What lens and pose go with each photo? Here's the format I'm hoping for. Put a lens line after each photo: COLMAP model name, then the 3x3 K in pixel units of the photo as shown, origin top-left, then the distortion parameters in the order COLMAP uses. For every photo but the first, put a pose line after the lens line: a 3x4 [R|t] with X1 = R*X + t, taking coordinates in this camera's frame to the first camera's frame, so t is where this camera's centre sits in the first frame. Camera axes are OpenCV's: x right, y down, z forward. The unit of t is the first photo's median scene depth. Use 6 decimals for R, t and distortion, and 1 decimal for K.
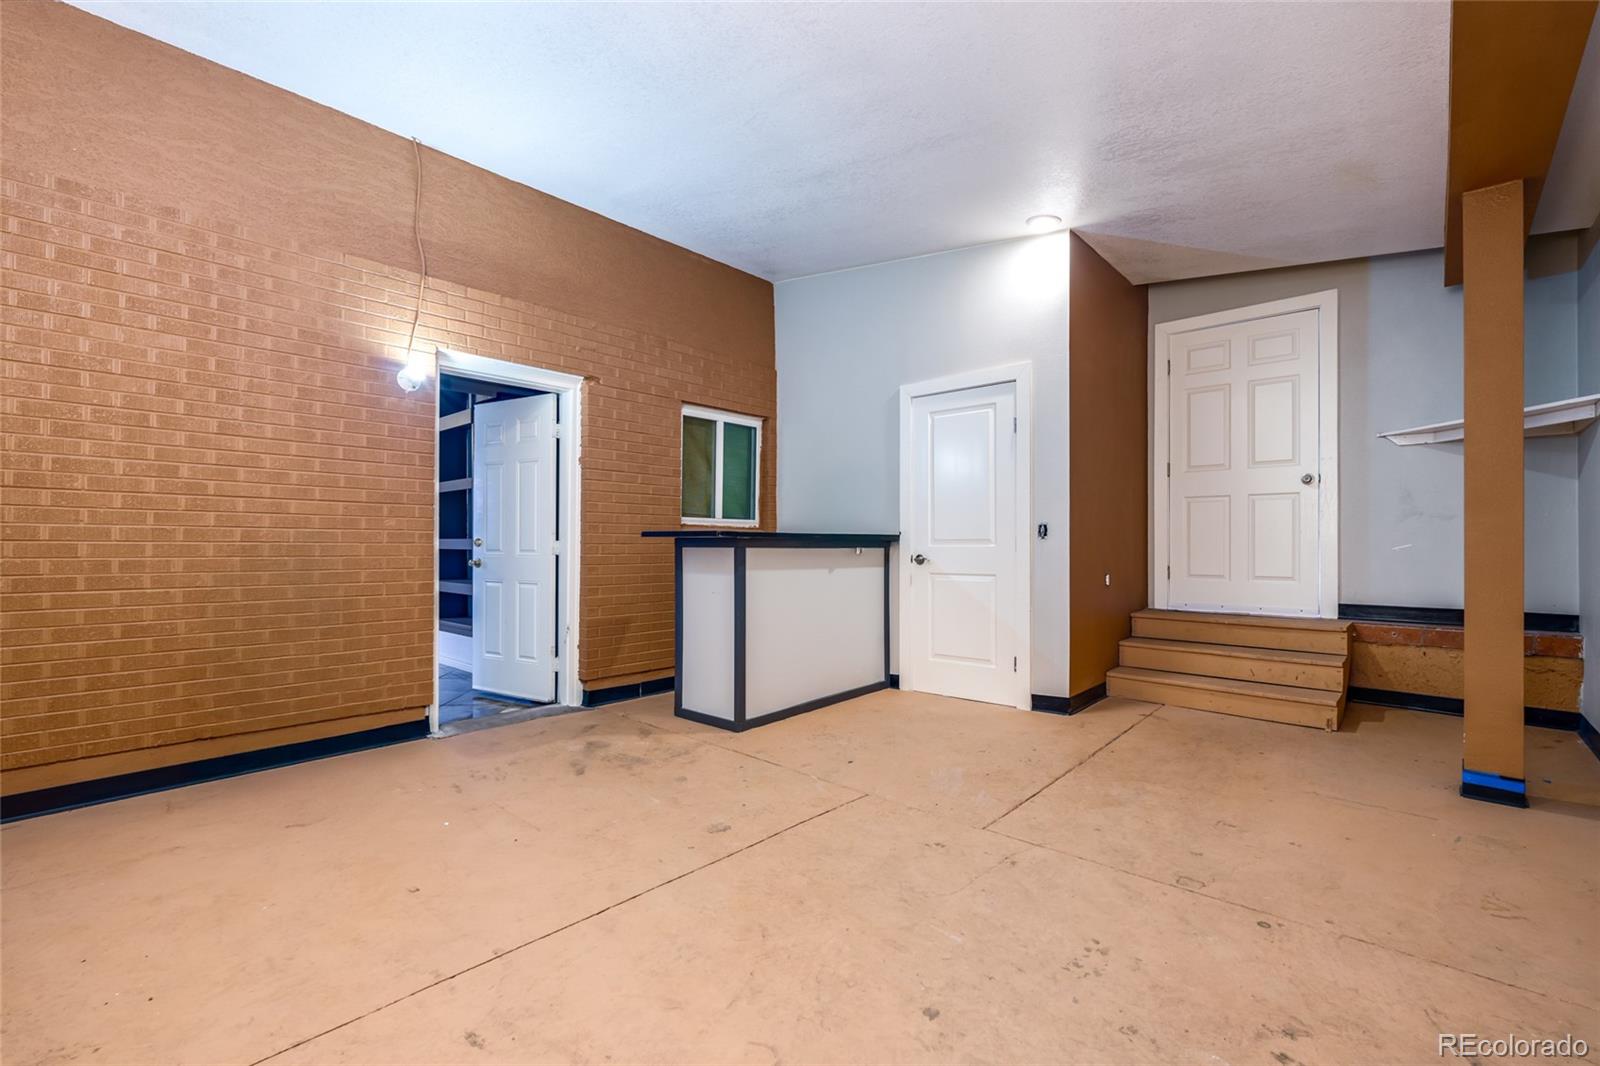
lens RADIAL K [[702.5, 0, 796.5], [0, 702.5, 533.0], [0, 0, 1]] dist [-0.001724, -0.000384]
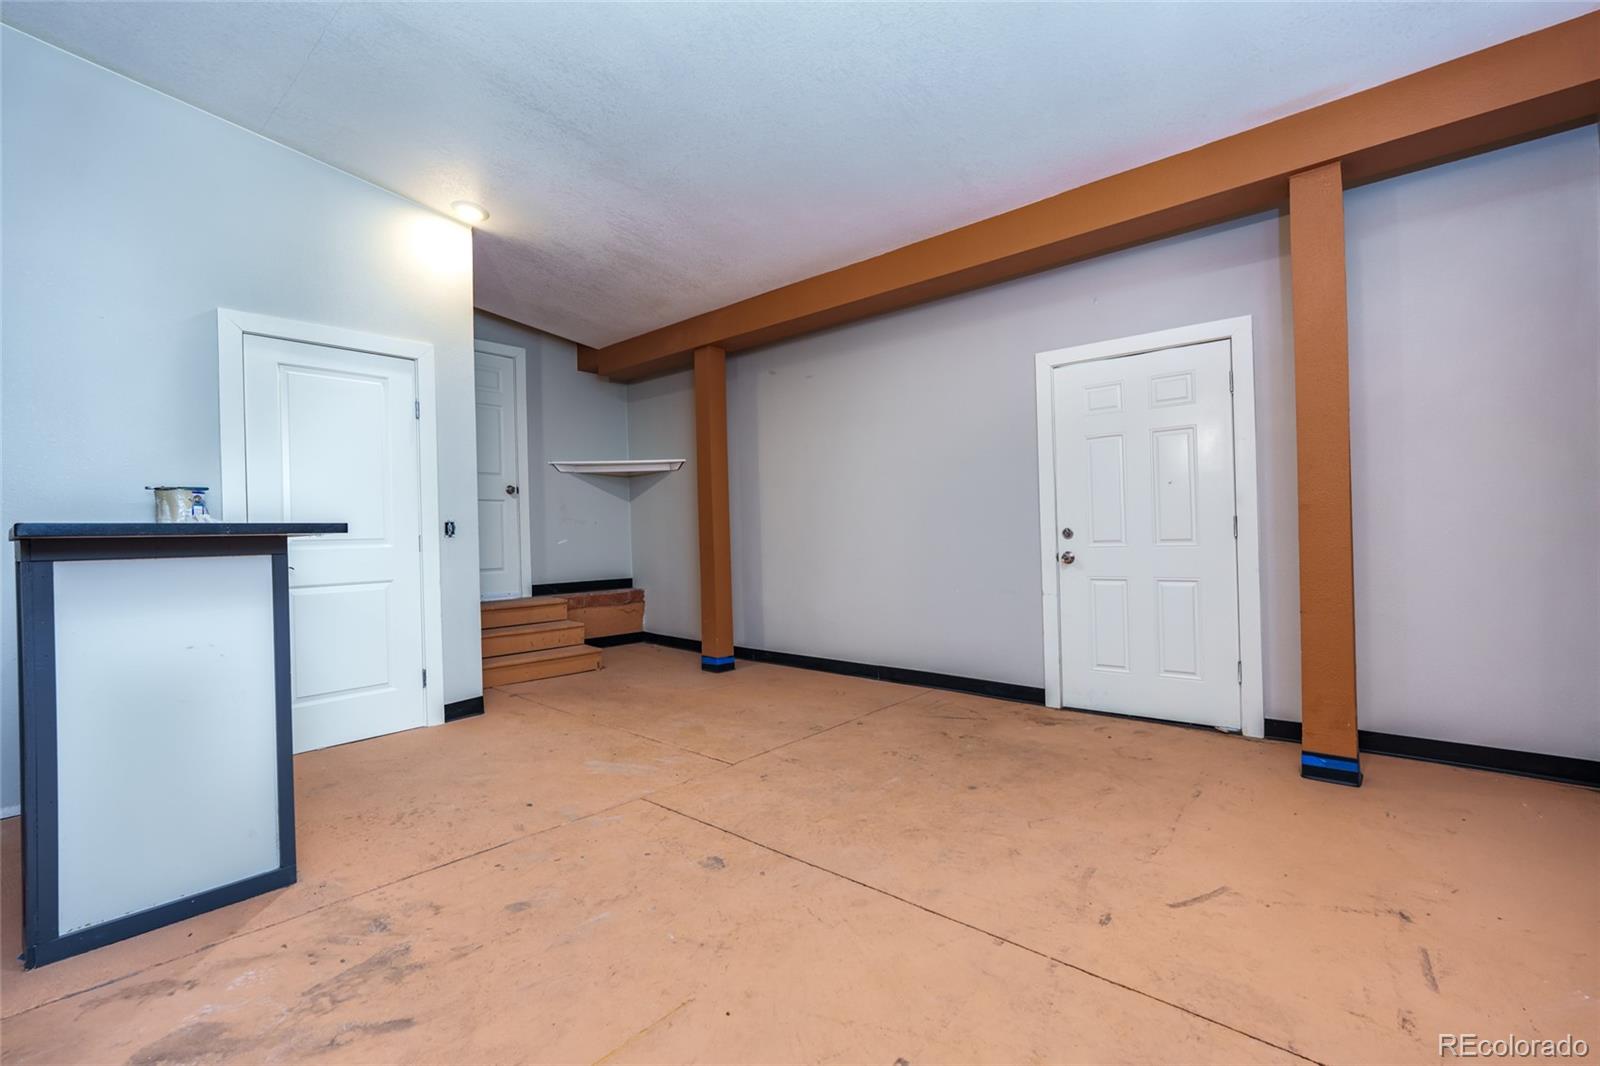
lens RADIAL K [[702.5, 0, 796.5], [0, 702.5, 533.0], [0, 0, 1]] dist [-0.001724, -0.000384]
pose [[-0.034075, 0.001406, 0.999418, -0.776314], [0.008012, 0.999967, -0.001134, 0.008832], [-0.999387, 0.007969, -0.034086, 0.724528]]
